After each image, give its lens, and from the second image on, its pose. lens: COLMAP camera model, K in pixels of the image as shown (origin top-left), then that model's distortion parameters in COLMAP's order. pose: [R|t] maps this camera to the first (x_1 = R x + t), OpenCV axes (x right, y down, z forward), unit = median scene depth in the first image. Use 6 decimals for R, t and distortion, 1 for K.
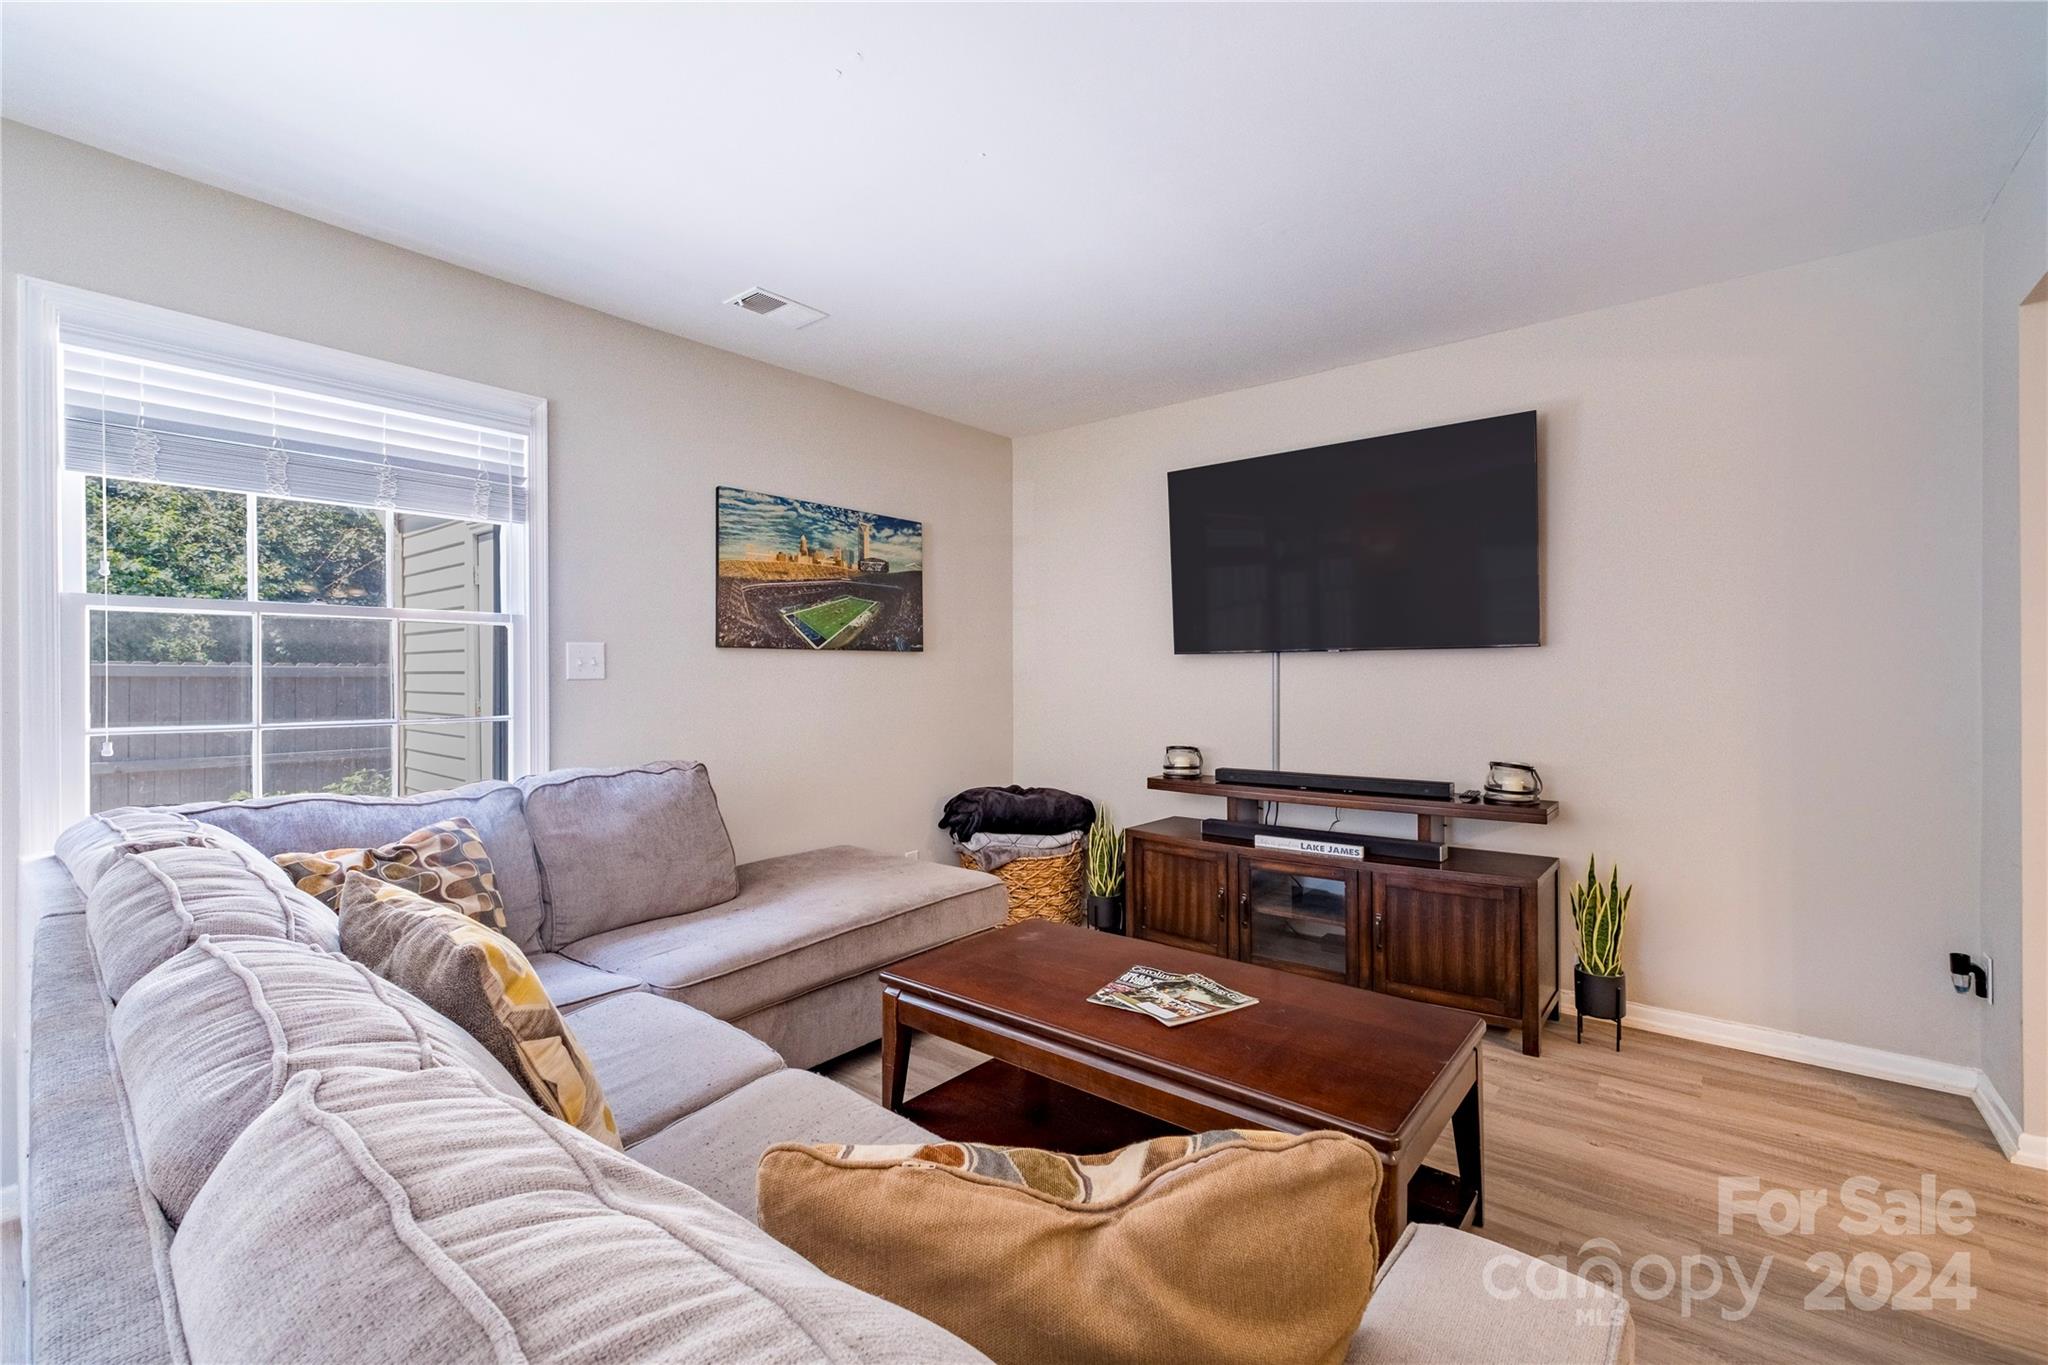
lens RADIAL K [[881.7, 0, 1023.1], [0, 881.7, 666.9], [0, 0, 1]] dist [-0.003844, 0.001155]
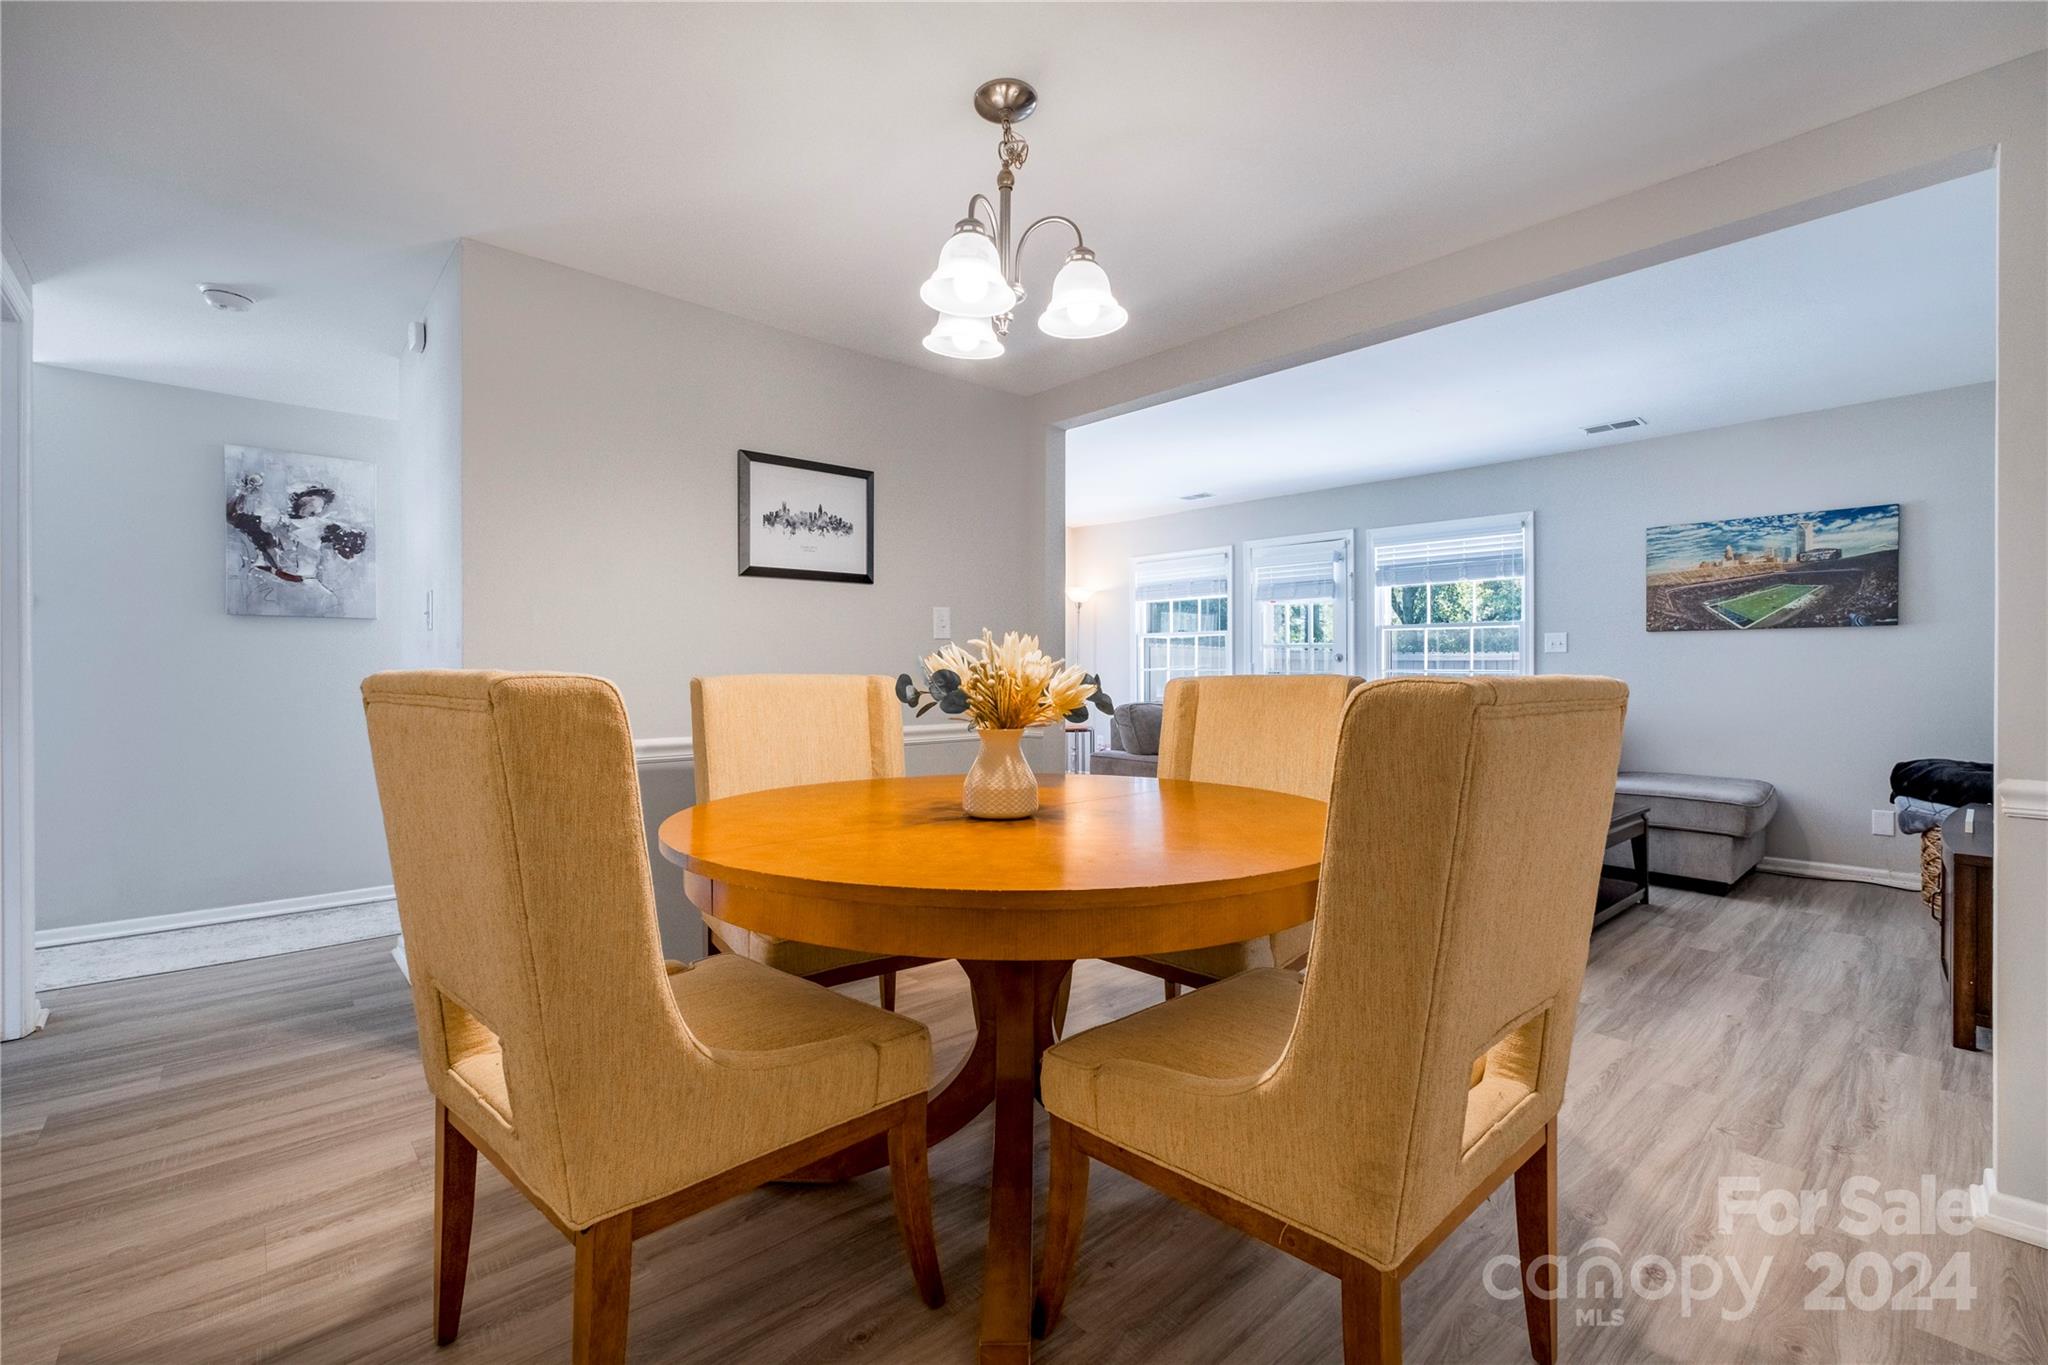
lens RADIAL K [[881.7, 0, 1036.0], [0, 881.7, 676.2], [0, 0, 1]] dist [-0.003844, 0.001155]
pose [[-0.142055, 0.011613, -0.989791, 1.221025], [0.005281, 0.999926, 0.010974, 0.030453], [0.989845, -0.003668, -0.142106, 0.137198]]
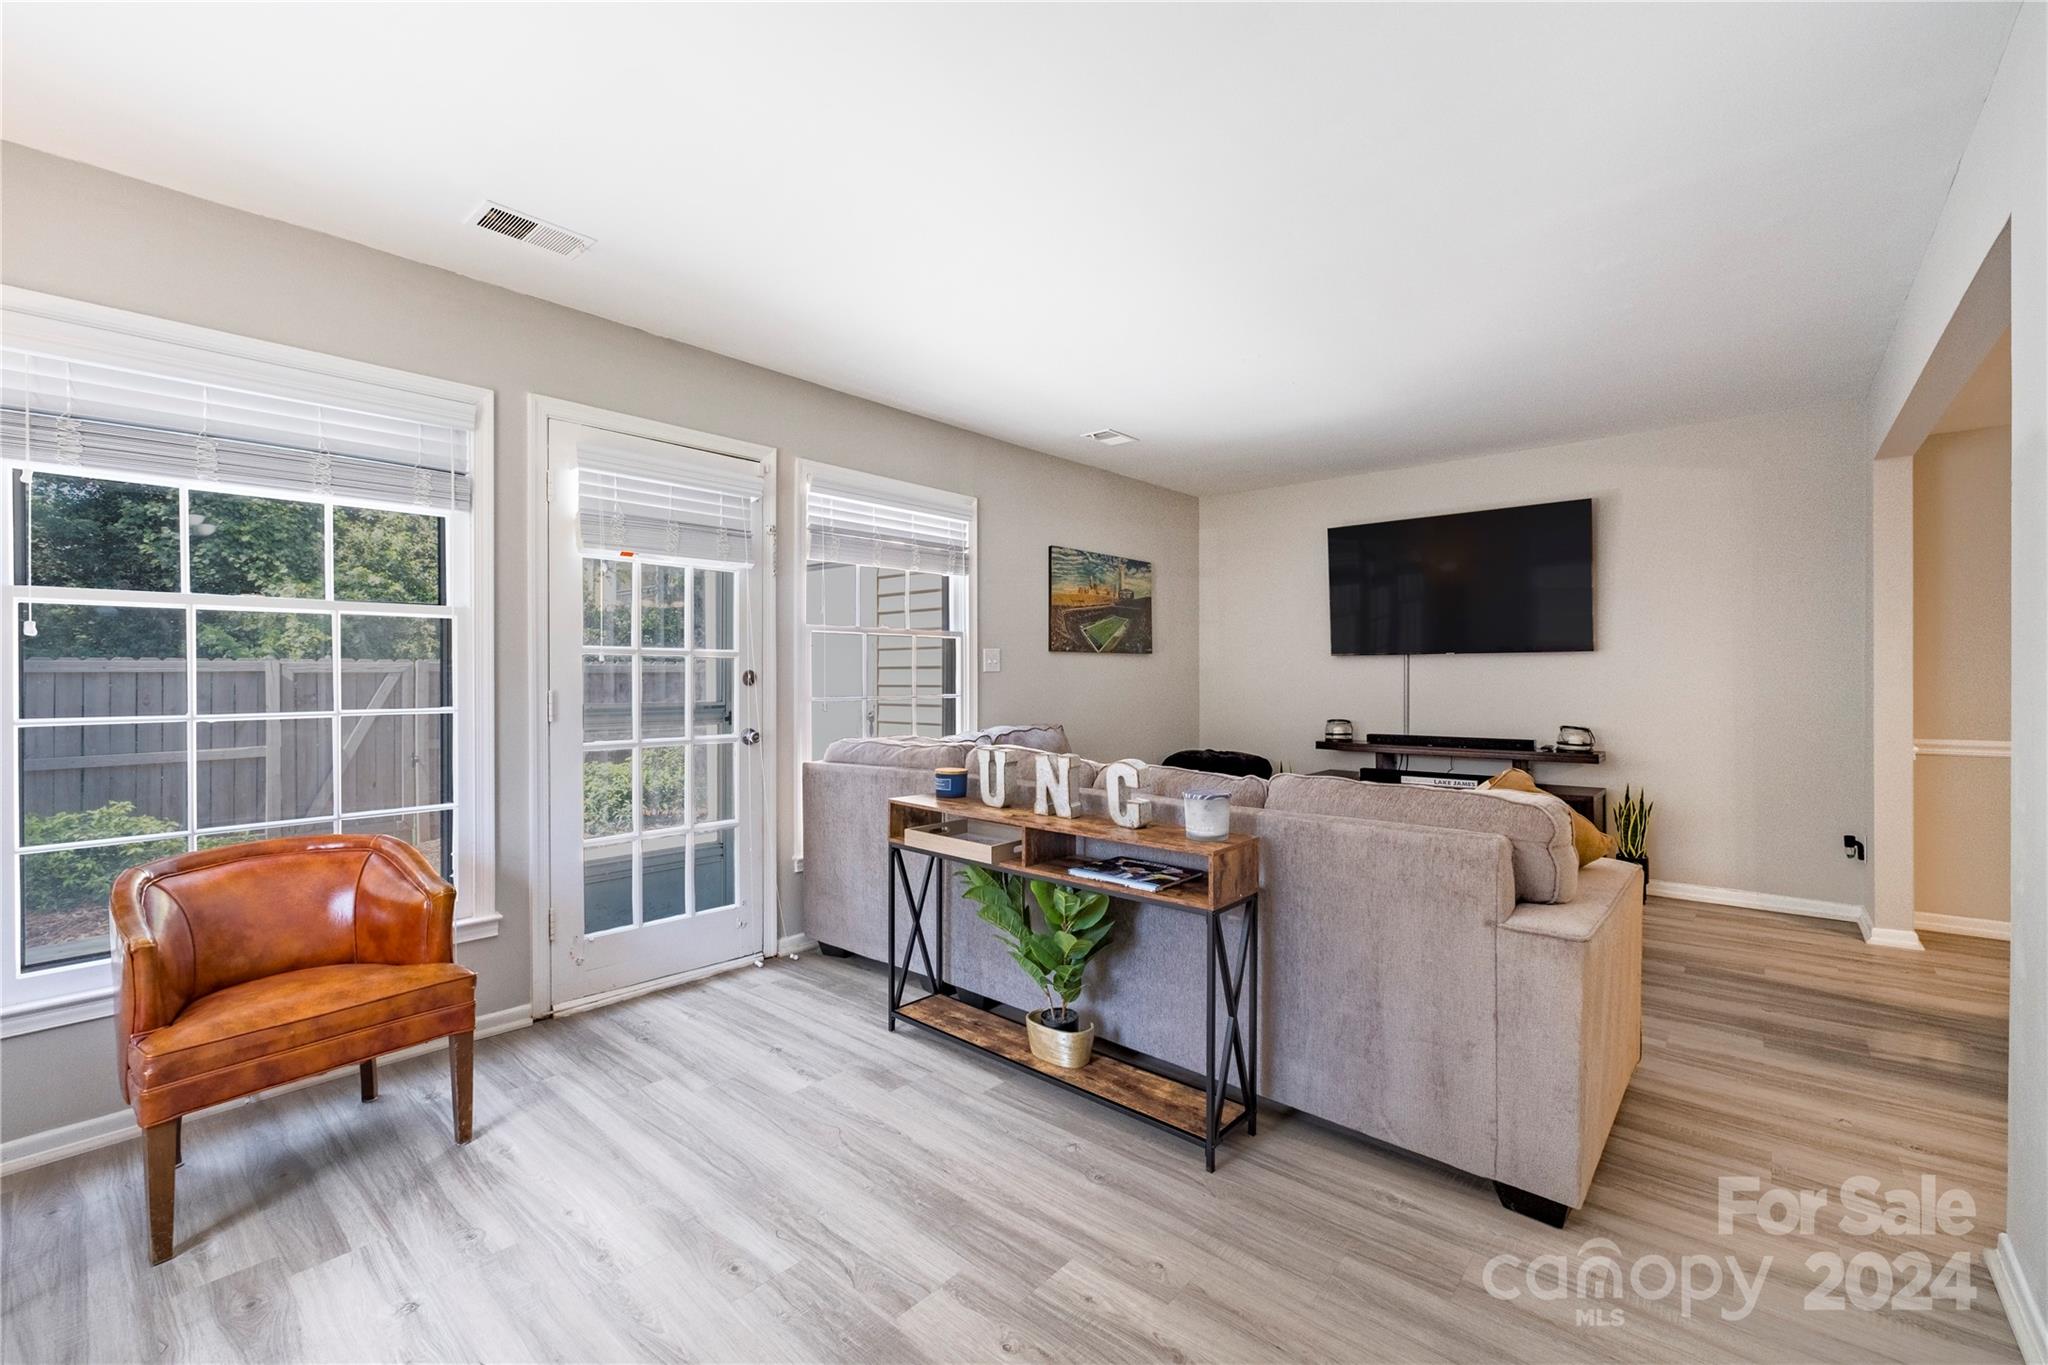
lens RADIAL K [[881.7, 0, 1029.4], [0, 881.7, 673.4], [0, 0, 1]] dist [-0.003844, 0.001155]
pose [[0.999837, 0.000887, -0.018030, -0.322119], [-0.000741, 0.999967, 0.008079, 0.003619], [0.018037, -0.008064, 0.999805, -0.482600]]
